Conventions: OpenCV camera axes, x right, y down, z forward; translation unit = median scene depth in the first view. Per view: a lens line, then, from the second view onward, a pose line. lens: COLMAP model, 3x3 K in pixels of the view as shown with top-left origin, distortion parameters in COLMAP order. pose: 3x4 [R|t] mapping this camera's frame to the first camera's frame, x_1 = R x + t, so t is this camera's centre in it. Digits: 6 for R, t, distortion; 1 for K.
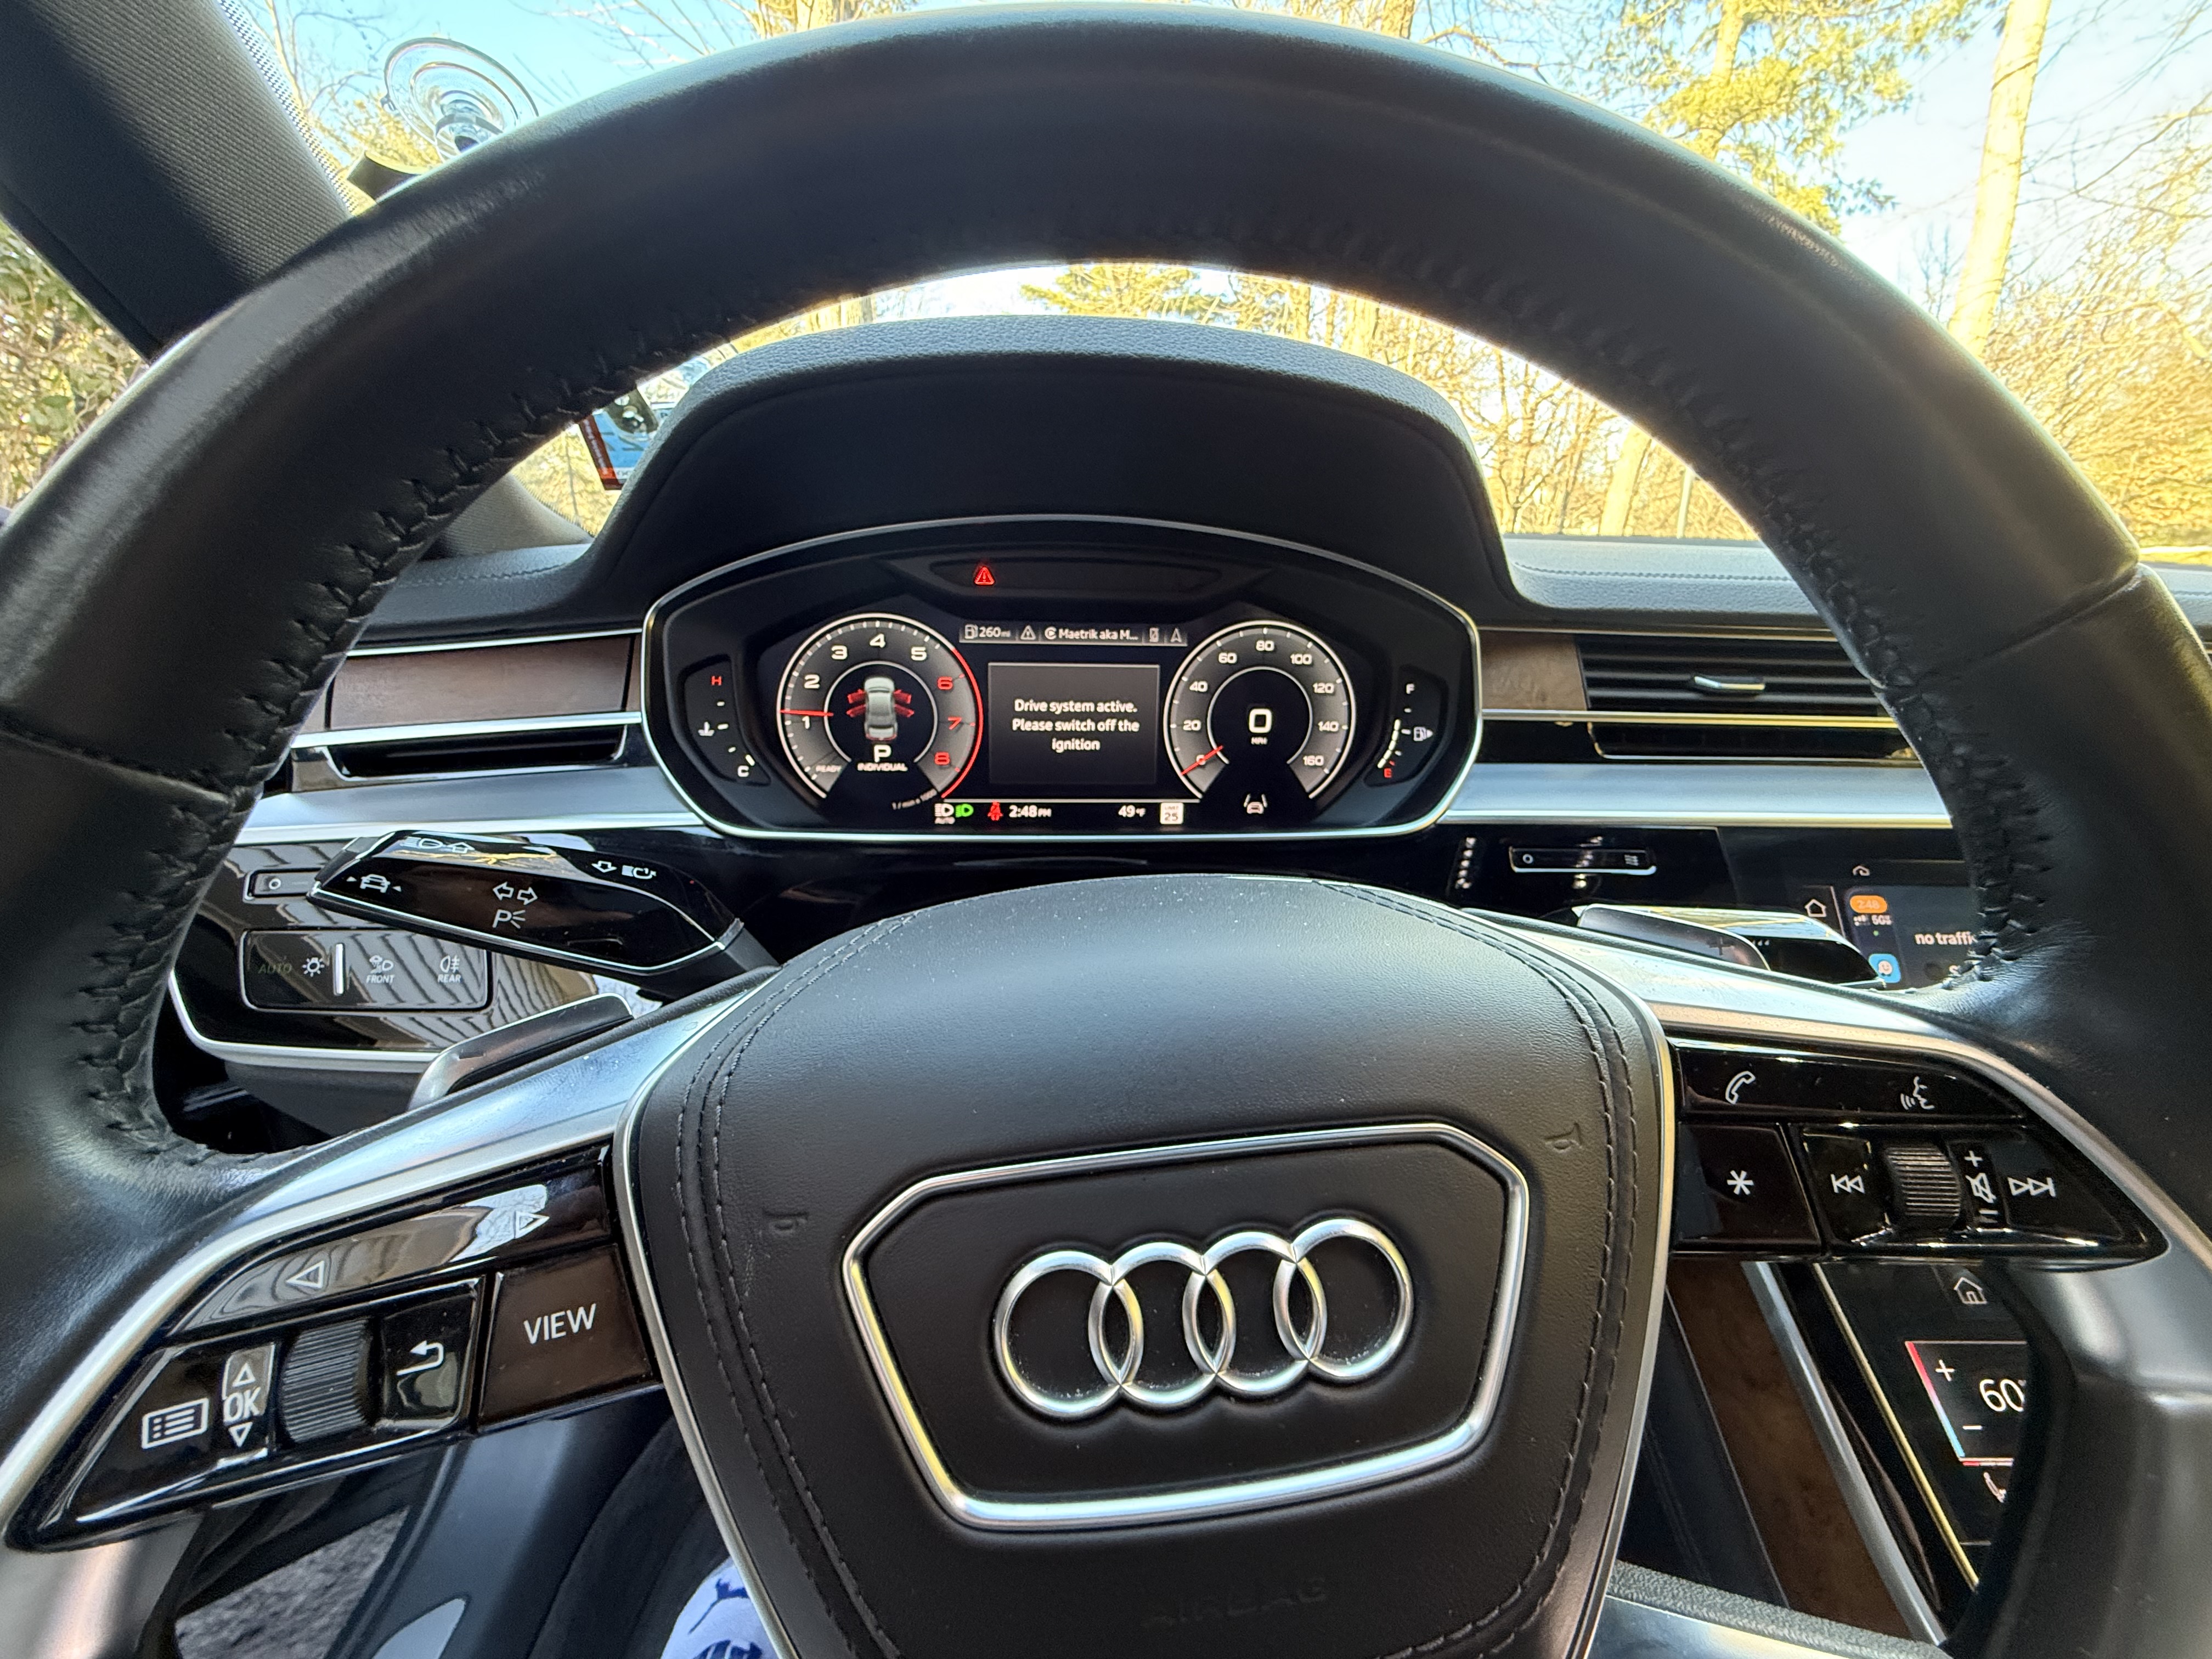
lens RADIAL K [[876.8, 0, 1099.9], [0, 876.8, 834.5], [0, 0, 1]] dist [0.000535, -0.000177]
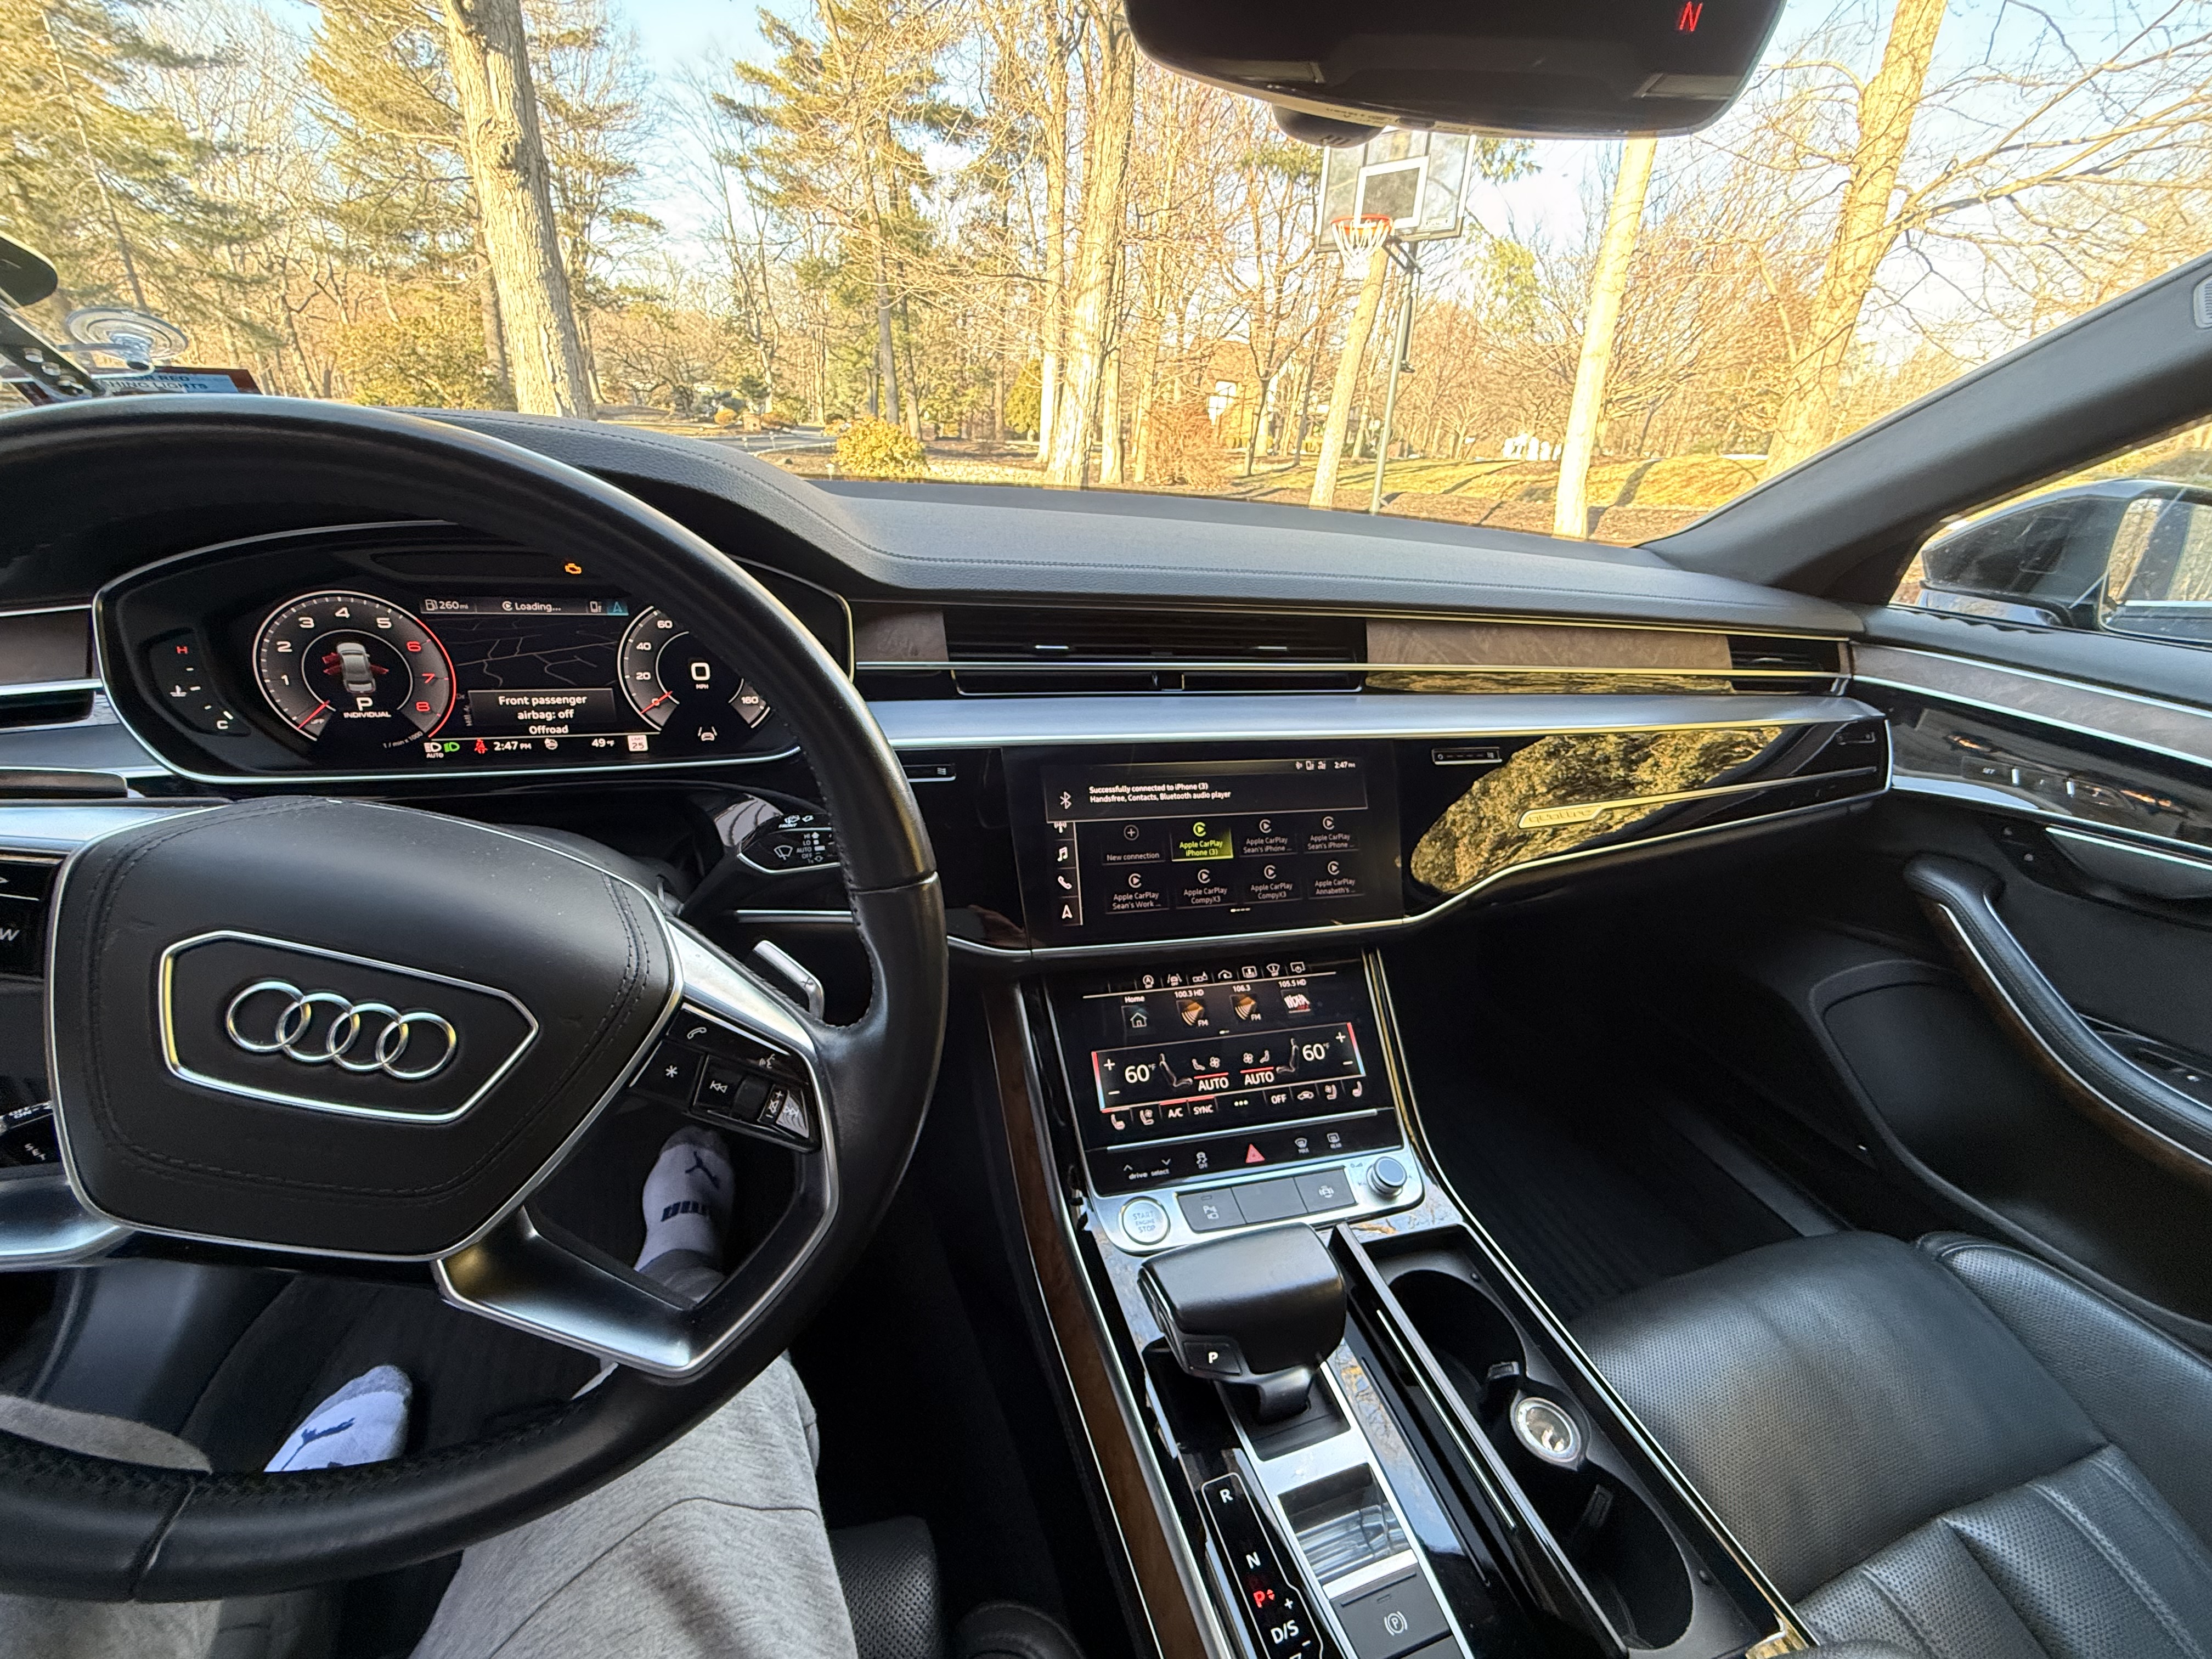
lens RADIAL K [[876.8, 0, 1099.9], [0, 876.8, 834.5], [0, 0, 1]] dist [0.000535, -0.000177]
pose [[0.969431, -0.056016, 0.238885, 0.451465], [0.021124, 0.989031, 0.146193, -0.069183], [-0.244453, -0.136678, 0.959980, -0.466955]]
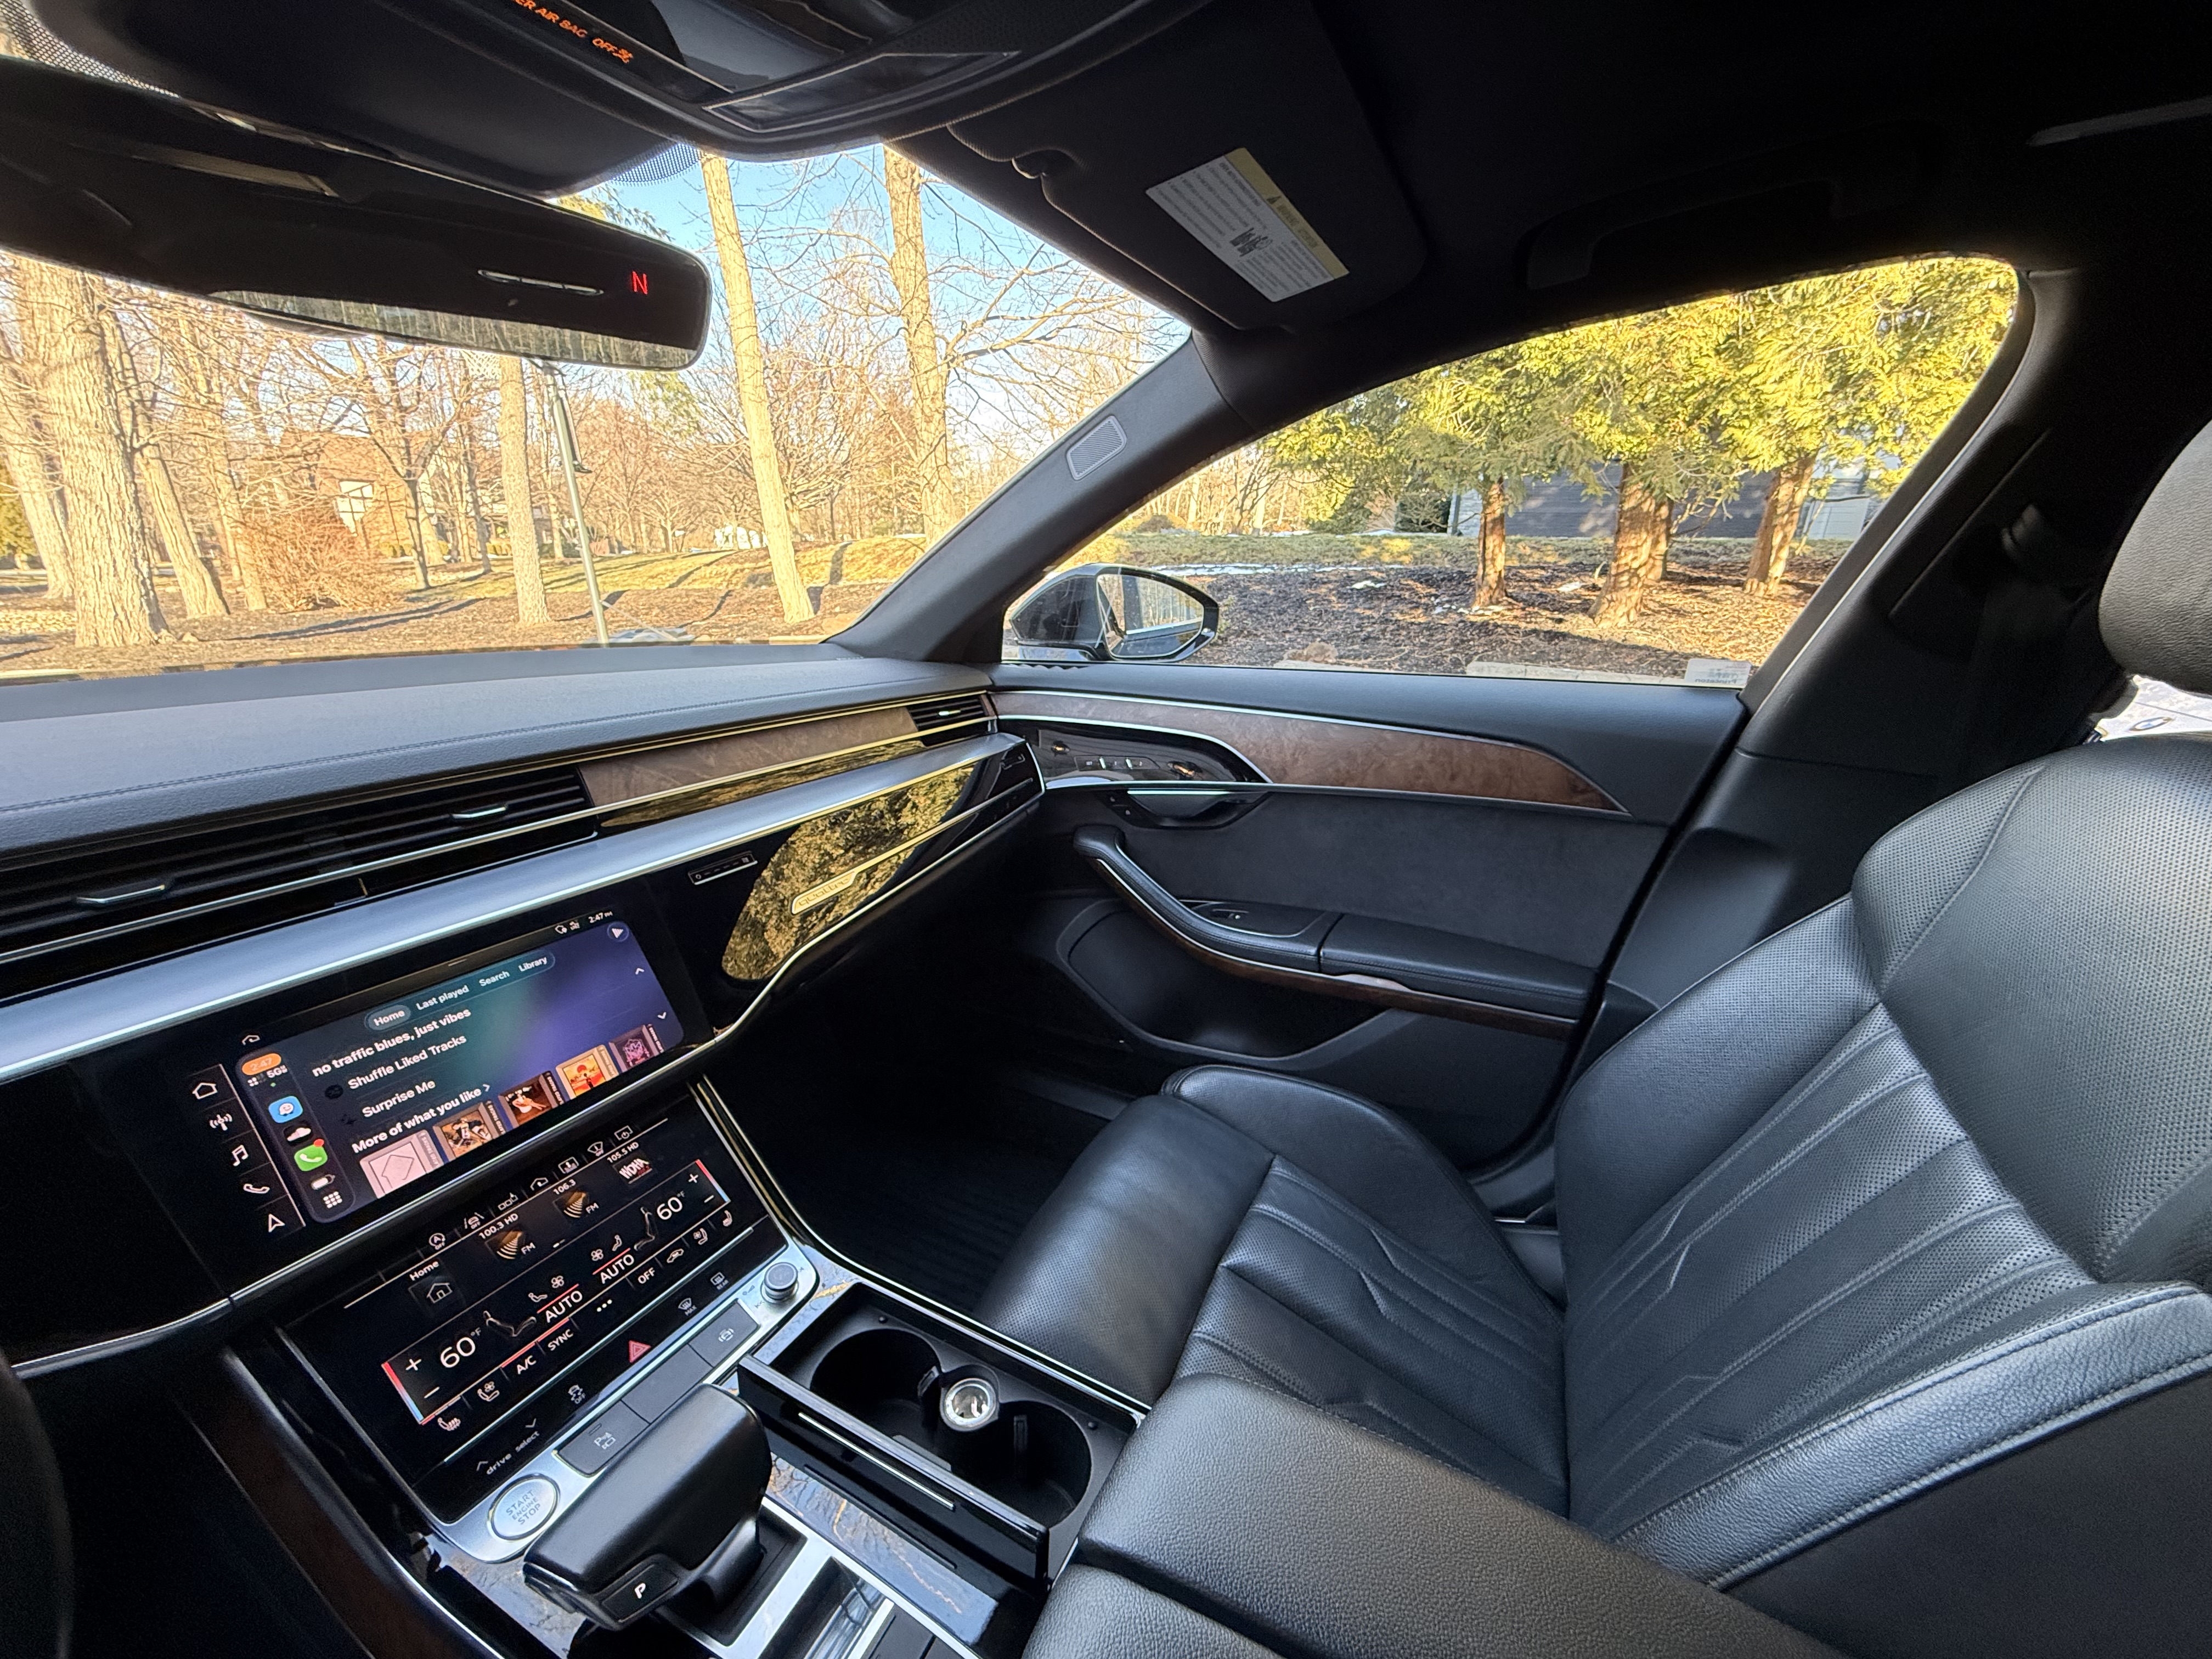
lens RADIAL K [[880.0, 0, 1102.1], [0, 880.0, 831.2], [0, 0, 1]] dist [0.000061, -0.000145]
pose [[0.510102, -0.273853, 0.815353, 0.491711], [0.255137, 0.953470, 0.160623, -0.116376], [-0.821402, 0.126093, 0.556237, -0.632841]]
